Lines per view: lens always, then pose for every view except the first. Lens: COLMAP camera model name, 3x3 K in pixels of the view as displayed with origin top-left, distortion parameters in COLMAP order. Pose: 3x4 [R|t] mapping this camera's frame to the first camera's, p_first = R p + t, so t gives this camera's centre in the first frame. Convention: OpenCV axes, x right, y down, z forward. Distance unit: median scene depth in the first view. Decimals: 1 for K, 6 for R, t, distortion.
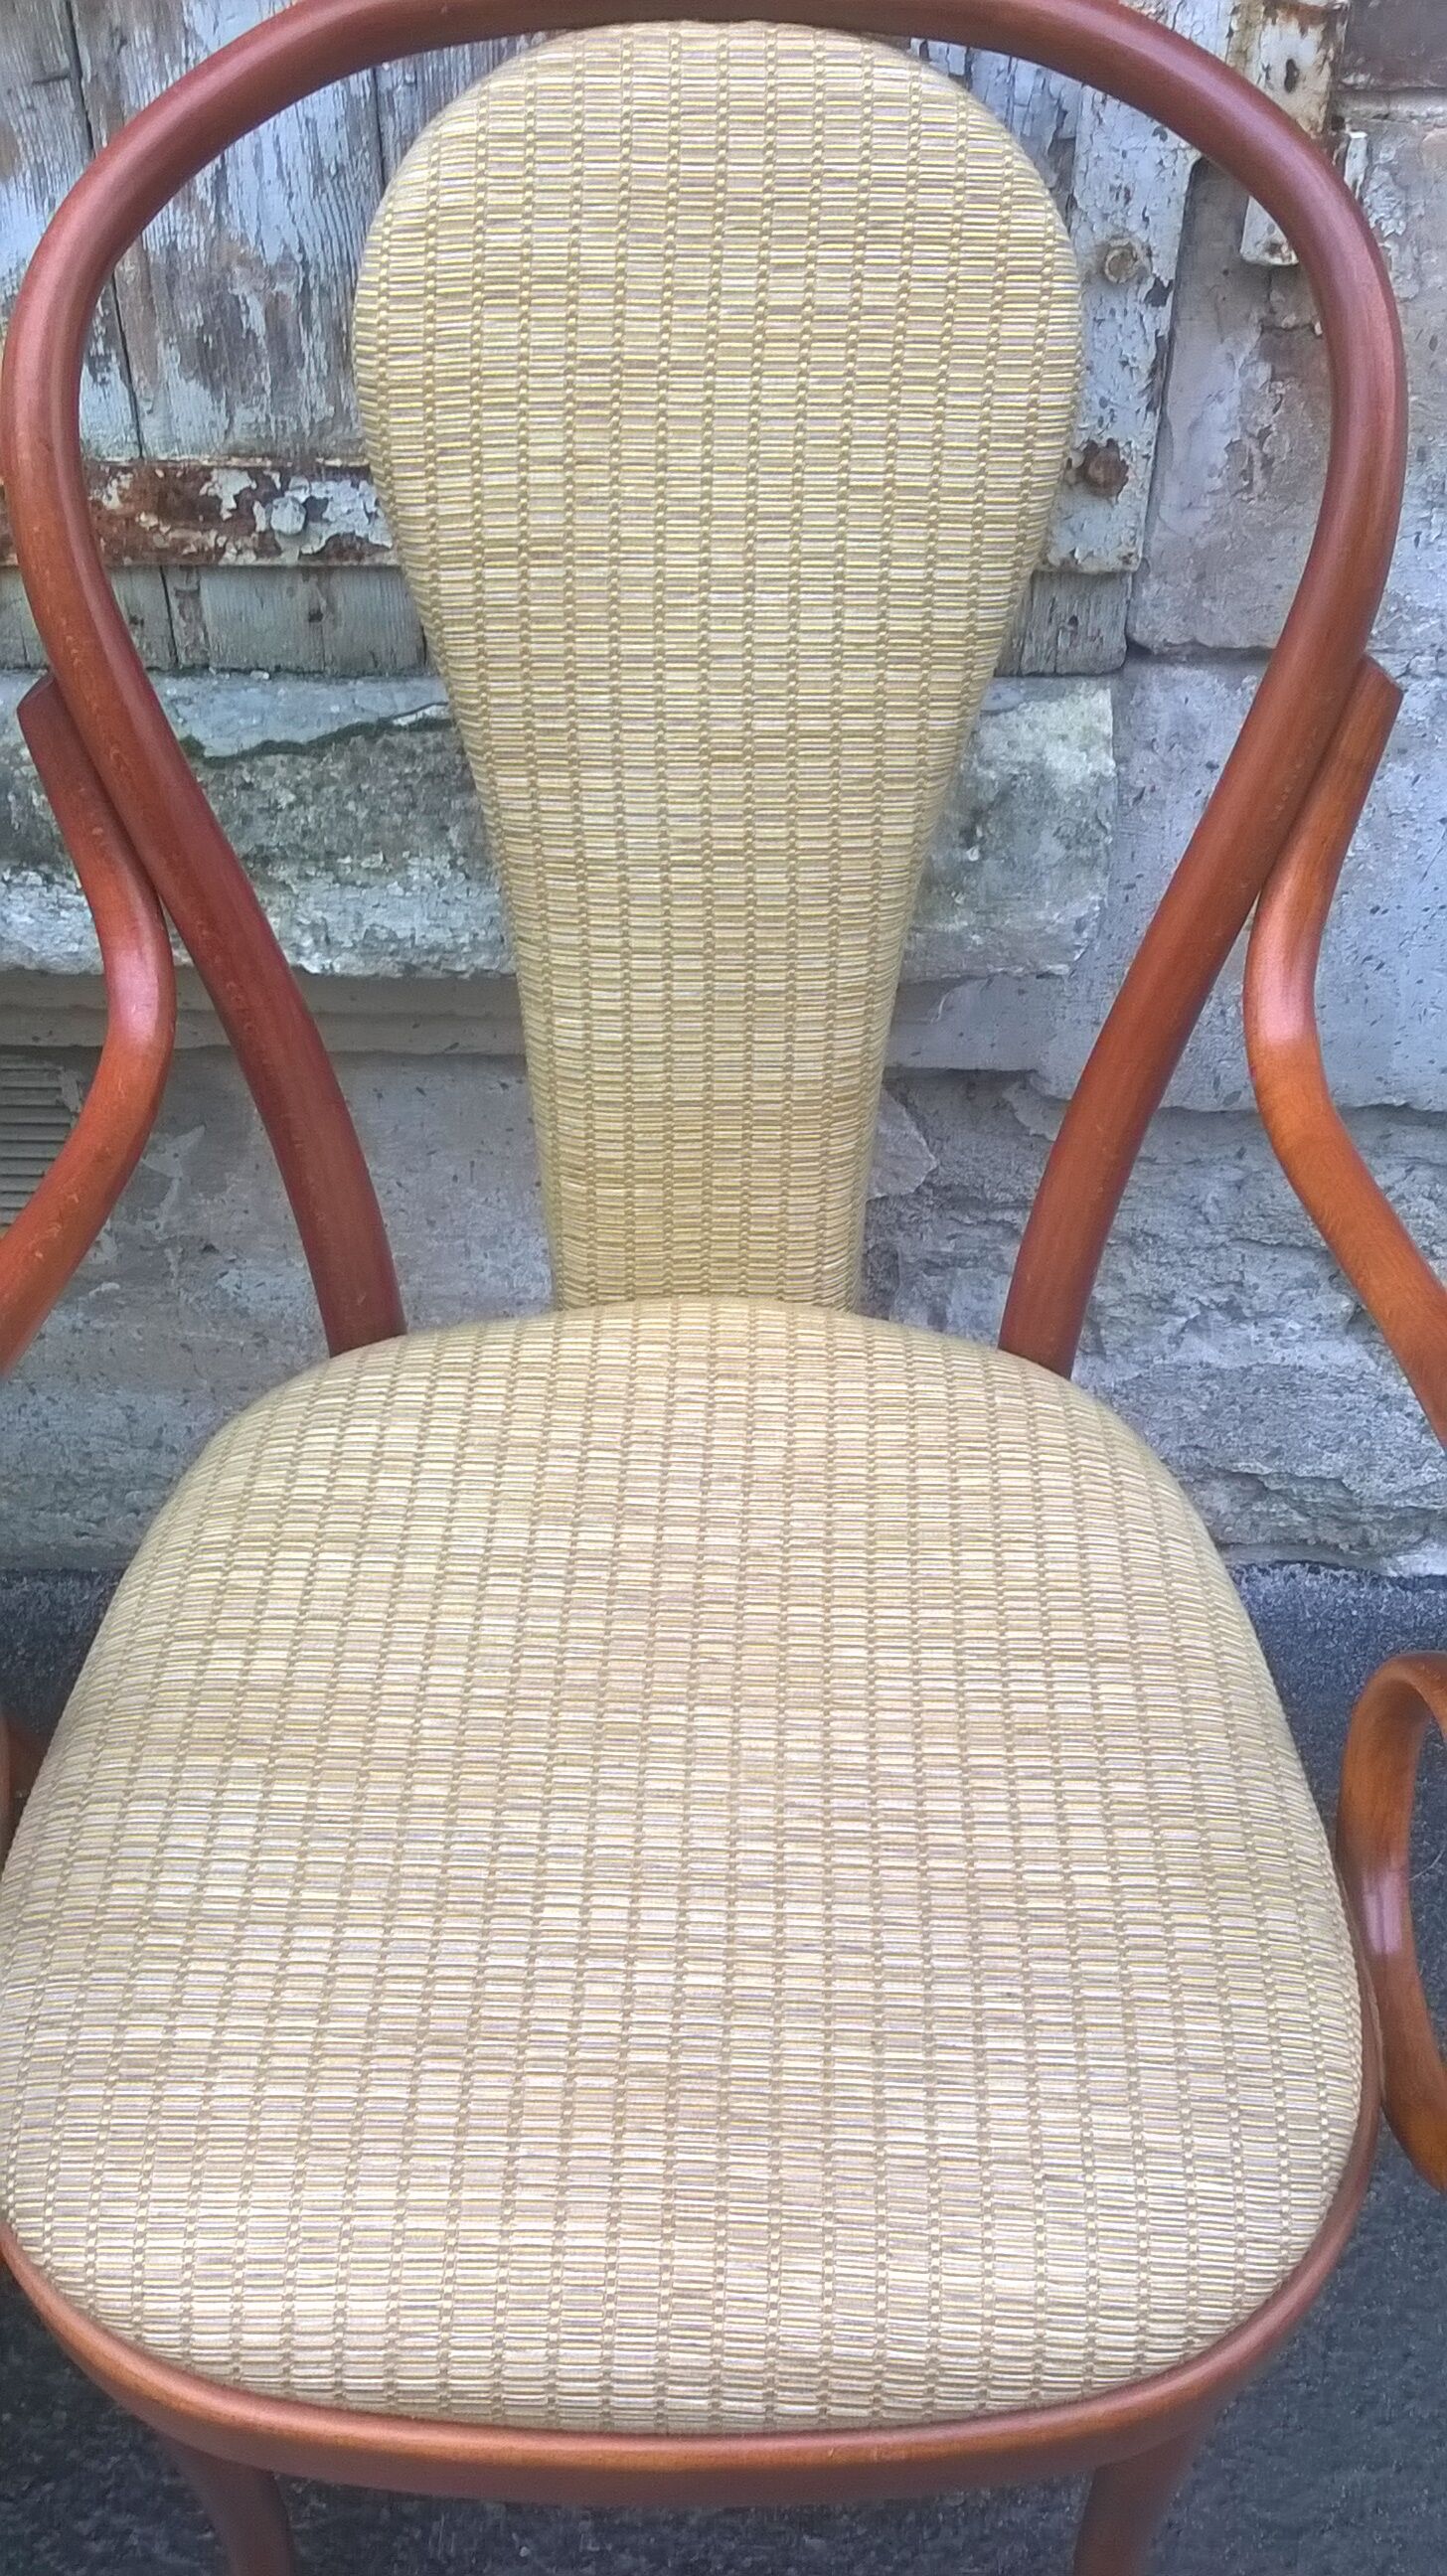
lens RADIAL K [[2254.3, 0, 732.1], [0, 2254.3, 1314.2], [0, 0, 1]] dist [0.060382, -0.220471]
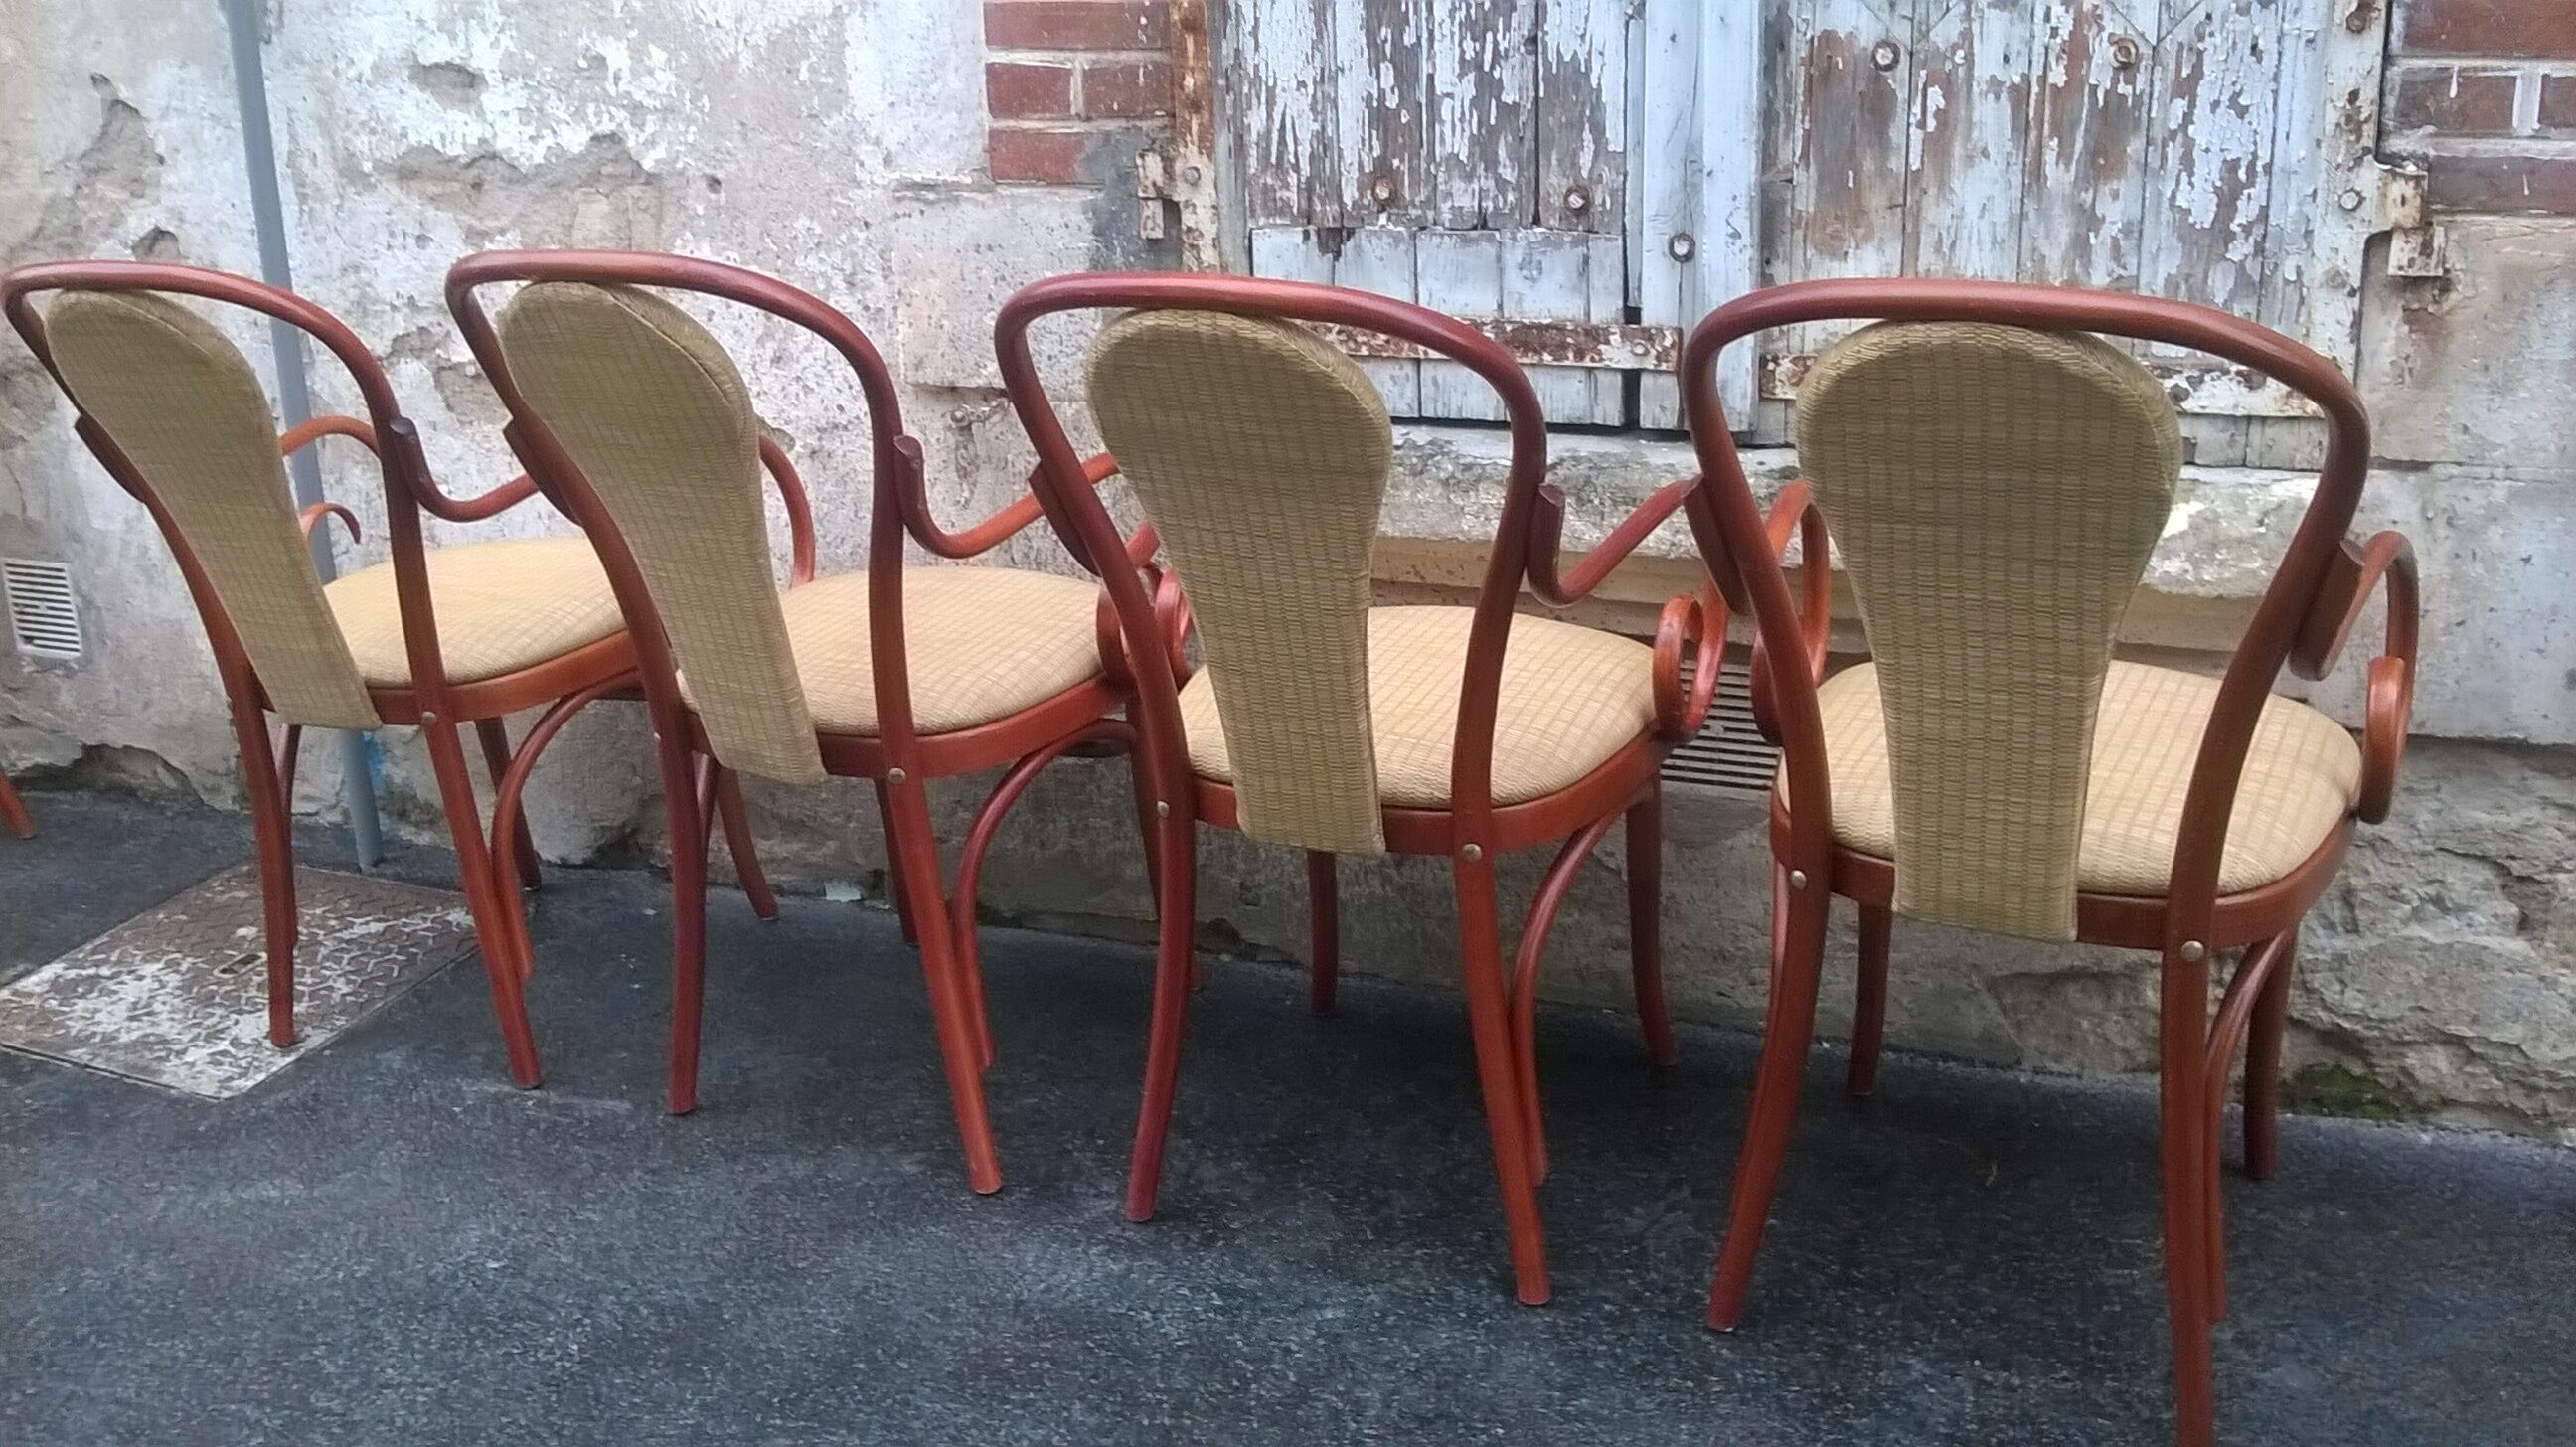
lens RADIAL K [[2304.9, 0, 1297.9], [0, 2304.9, 712.6], [0, 0, 1]] dist [0.045221, -0.199759]
pose [[0.919532, 0.078800, -0.385035, 0.125830], [-0.245120, 0.880786, -0.405132, 1.088884], [0.307209, 0.466911, 0.829226, -1.041538]]
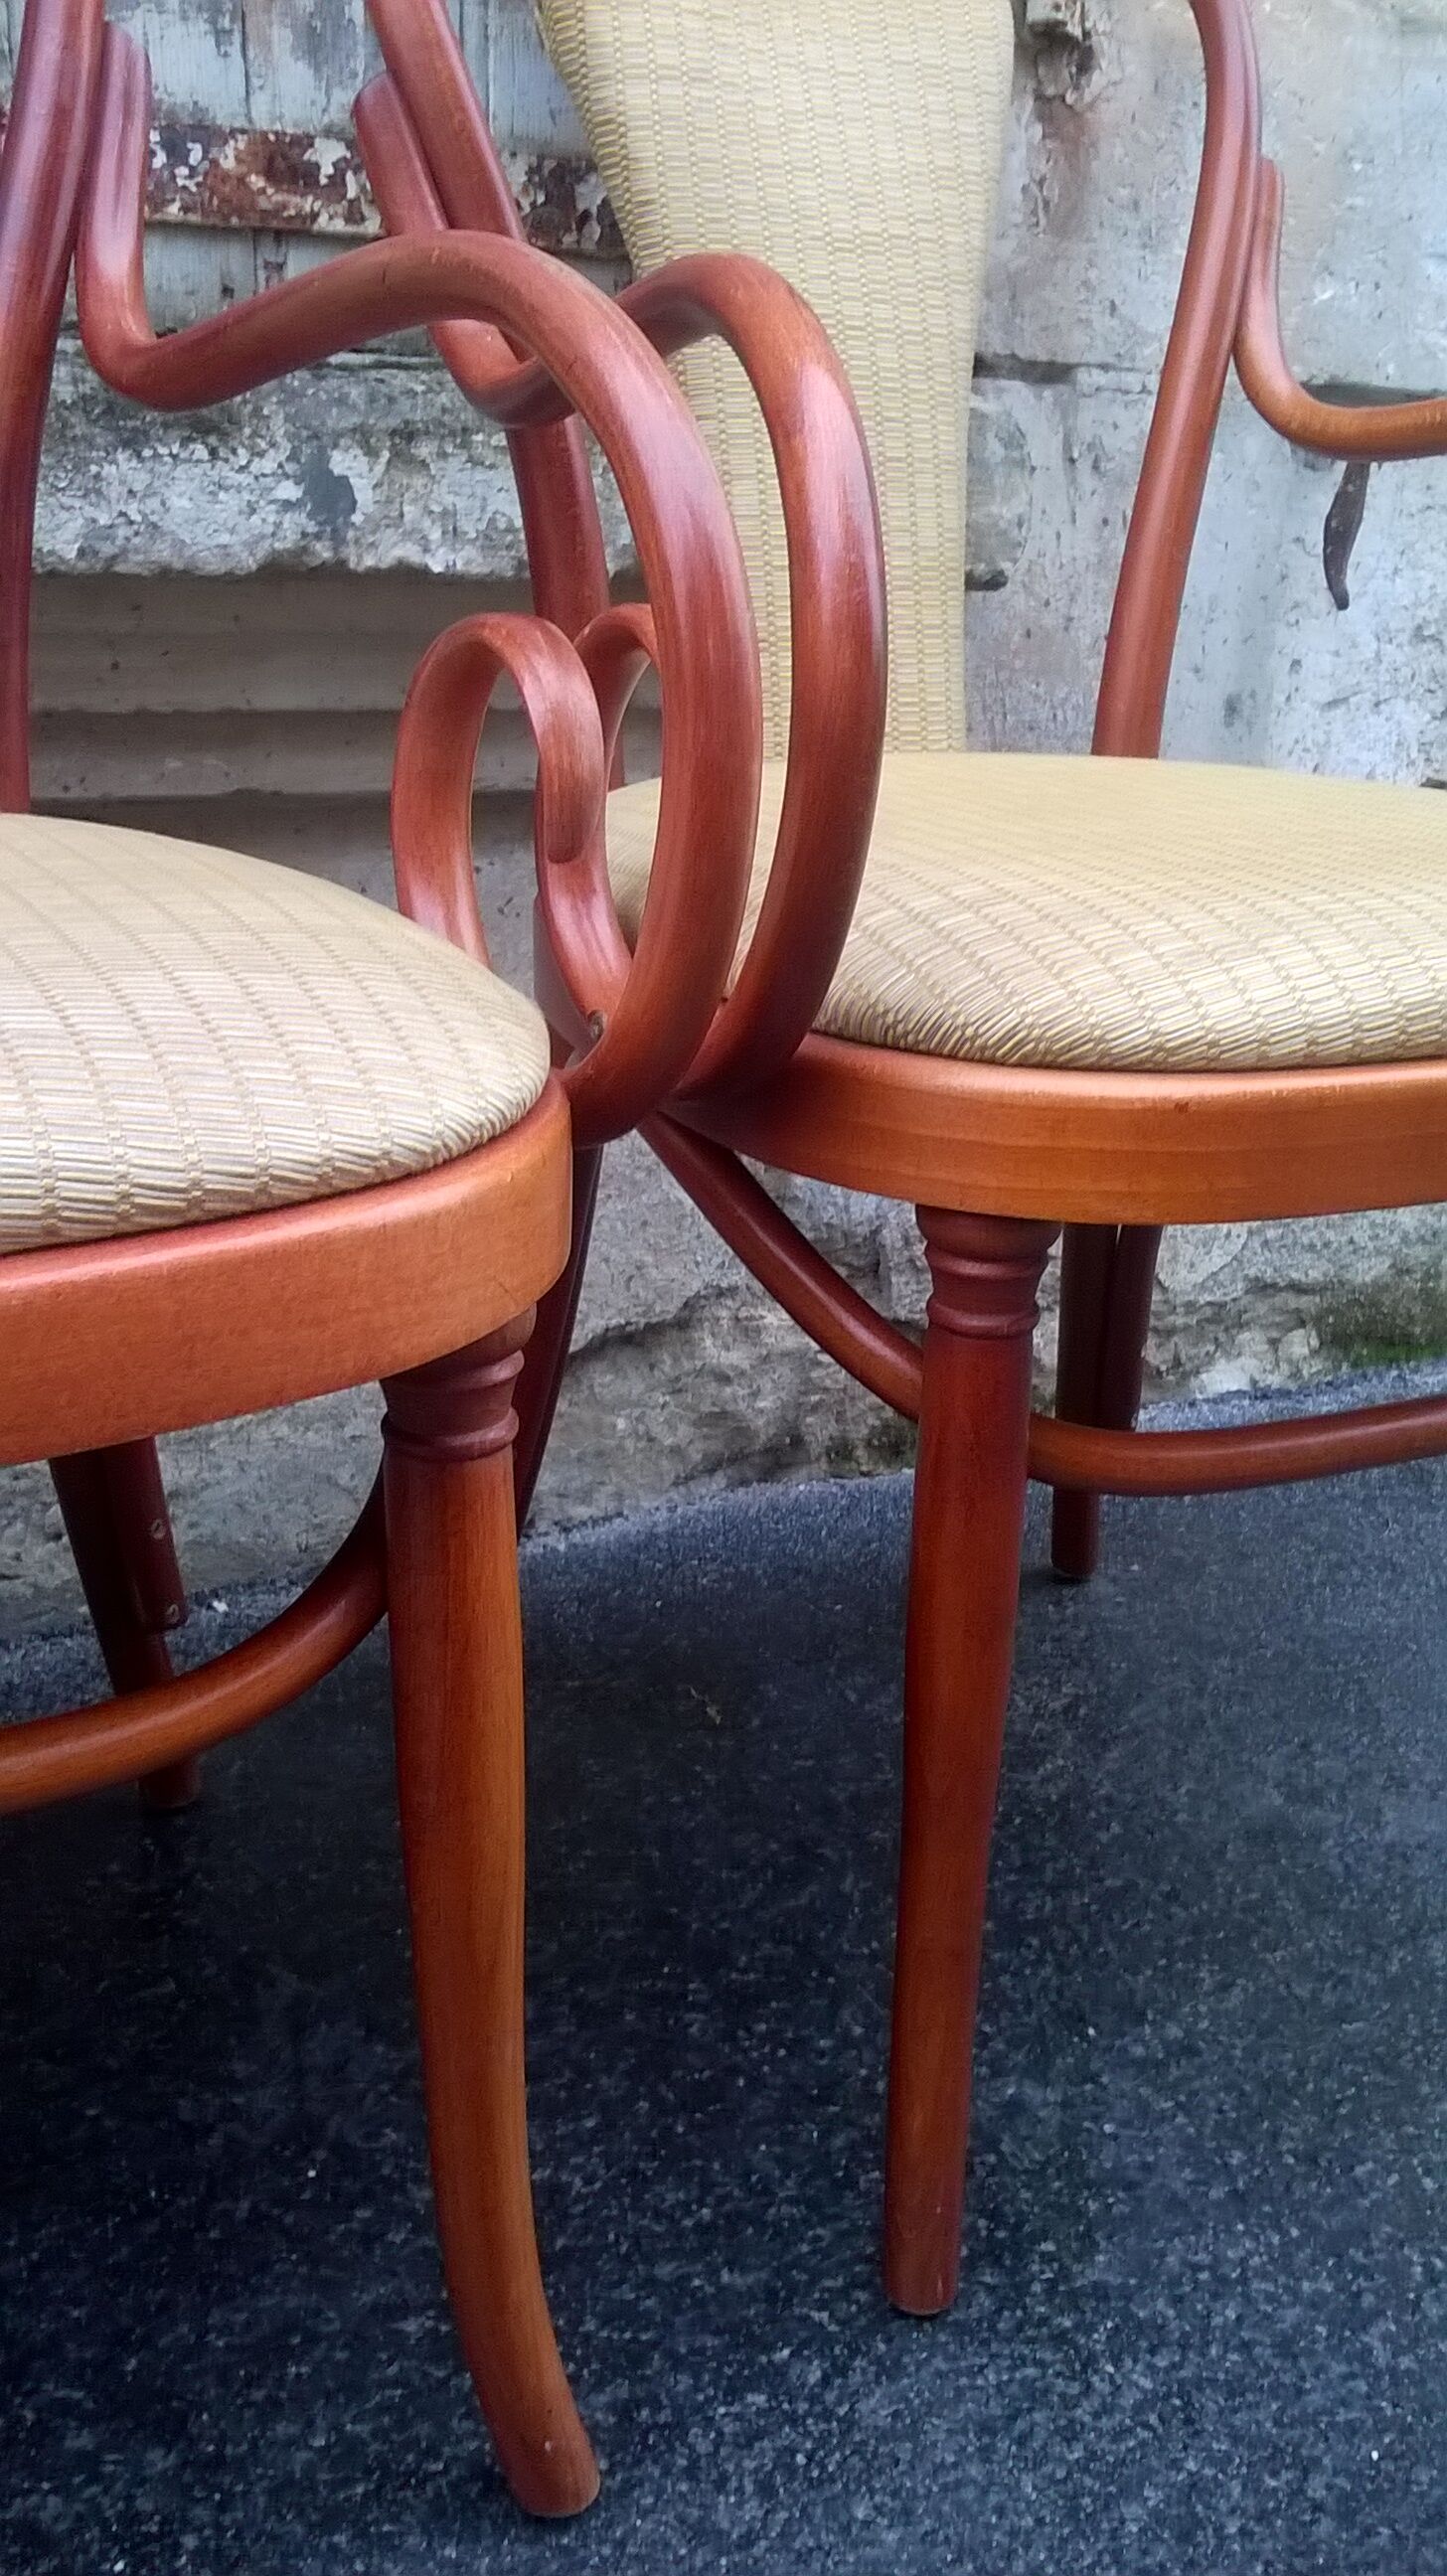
lens RADIAL K [[2280.2, 0, 739.3], [0, 2280.2, 1322.4], [0, 0, 1]] dist [0.040160, -0.184346]
pose [[0.873374, -0.152248, 0.462642, -0.656659], [0.336014, 0.875979, -0.346056, 0.622446], [-0.352579, 0.457690, 0.816216, 0.244715]]
